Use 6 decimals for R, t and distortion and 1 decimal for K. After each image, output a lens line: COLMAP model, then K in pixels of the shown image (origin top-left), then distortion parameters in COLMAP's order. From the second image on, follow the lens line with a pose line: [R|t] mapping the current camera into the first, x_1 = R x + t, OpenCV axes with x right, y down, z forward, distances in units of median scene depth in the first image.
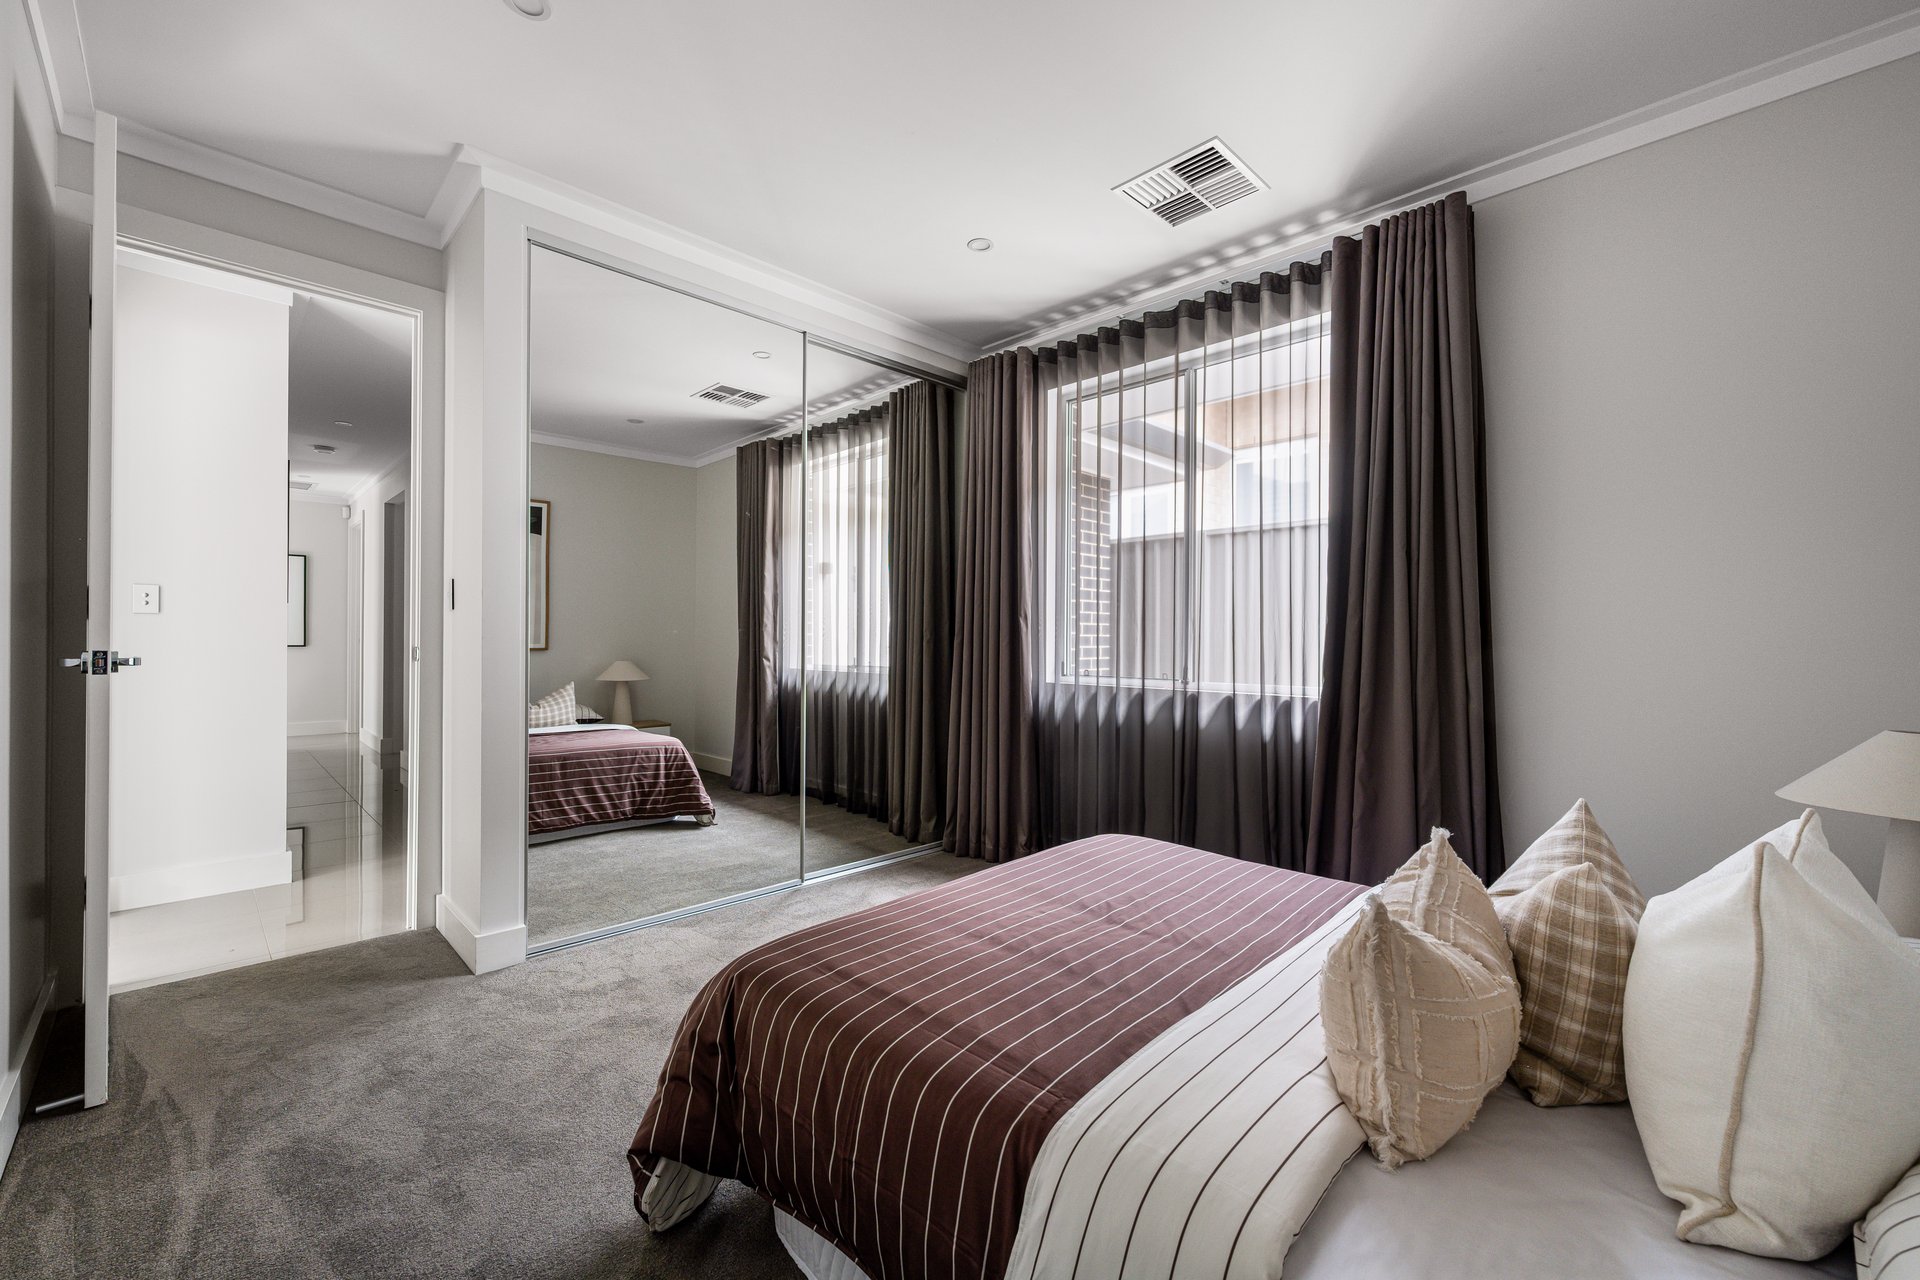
lens RADIAL K [[771.2, 0, 960.0], [0, 771.2, 640.0], [0, 0, 1]] dist [-0.000707, 0.000000]
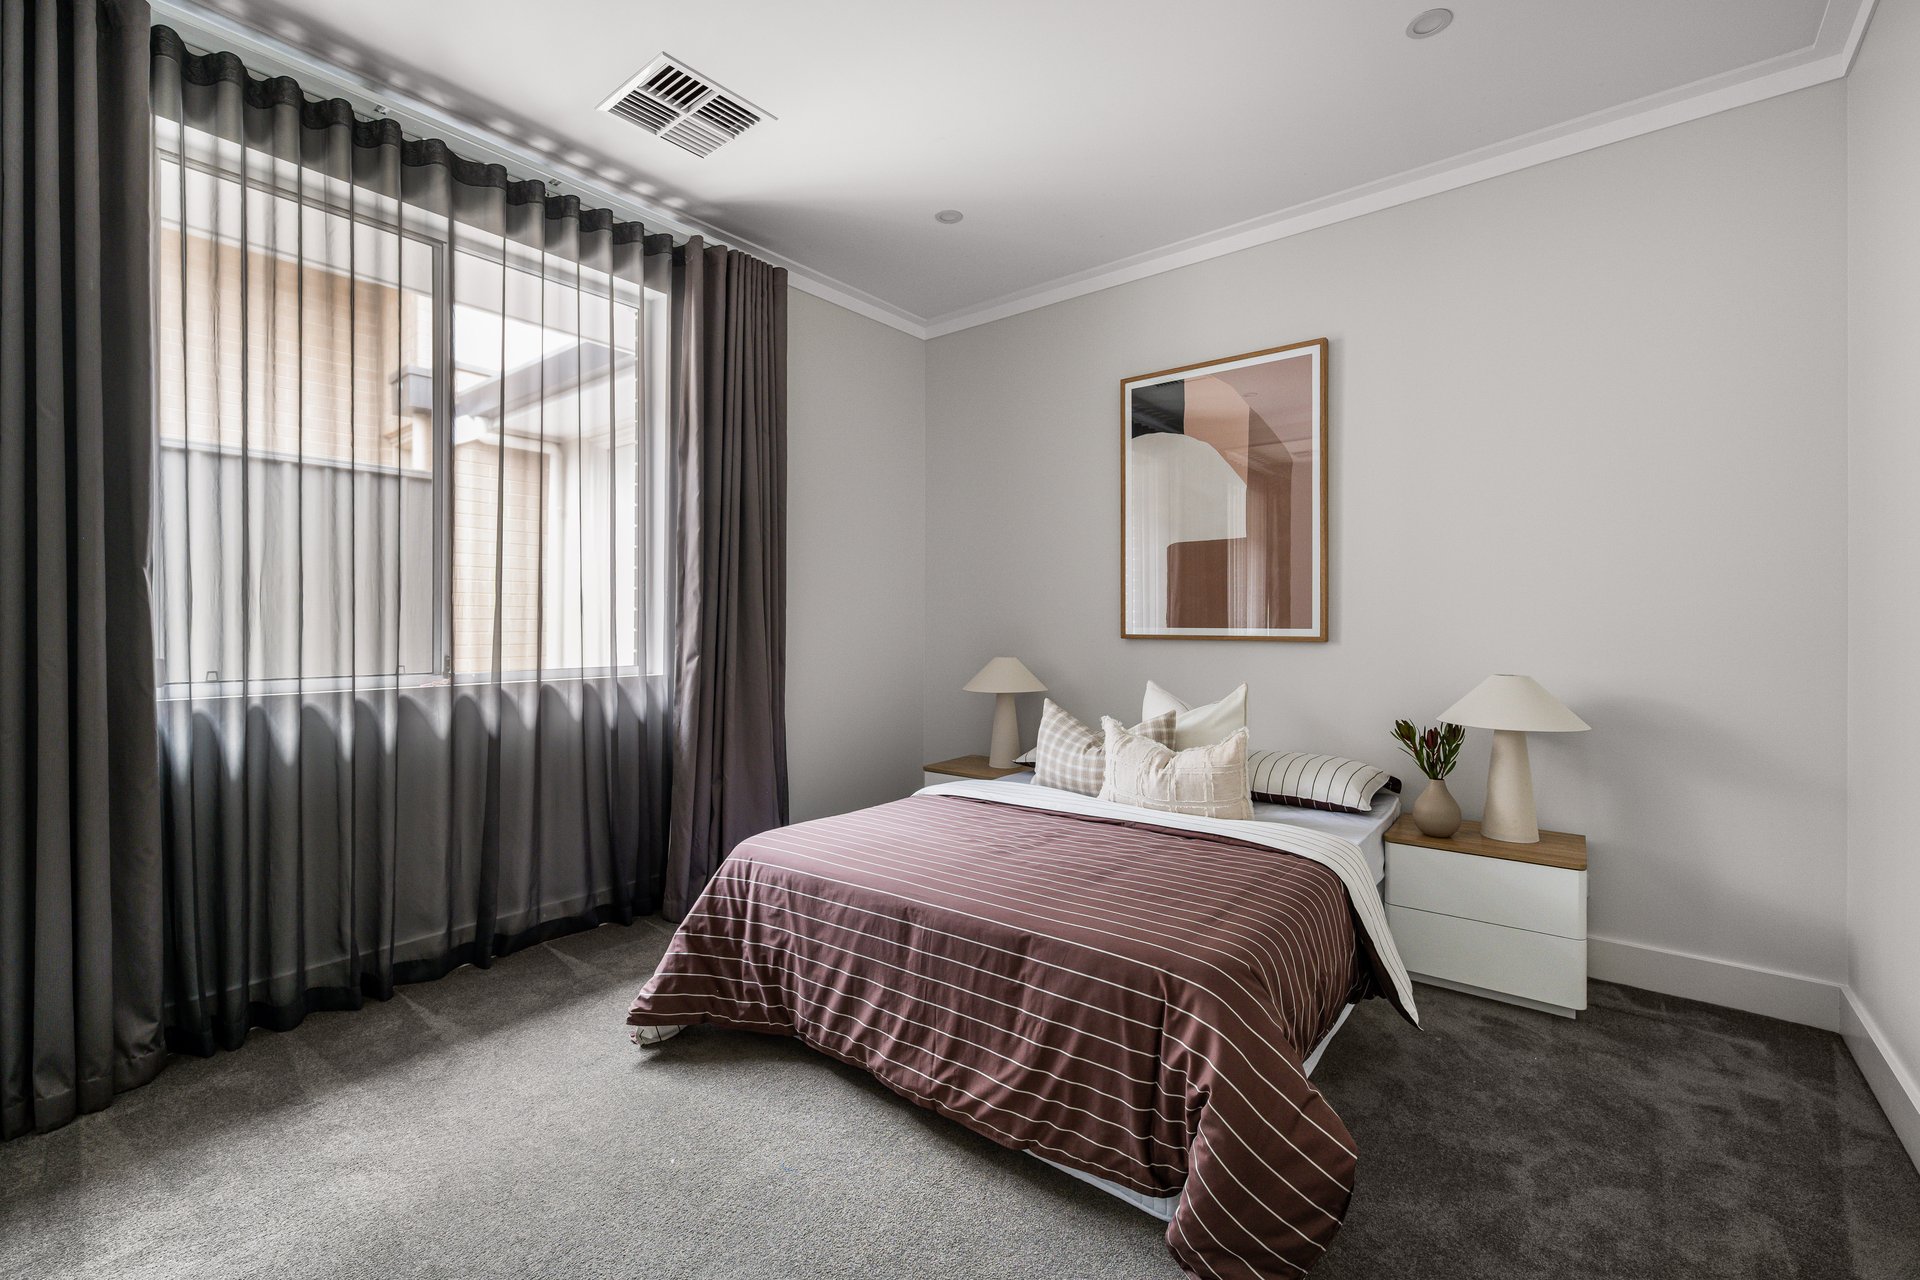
lens RADIAL K [[799.5, 0, 953.4], [0, 799.5, 632.2], [0, 0, 1]] dist [-0.000046, -0.000127]
pose [[-0.085505, -0.007188, 0.996312, -0.546793], [-0.003355, 0.999970, 0.006926, 0.009345], [-0.996332, -0.002751, -0.085527, 0.642024]]
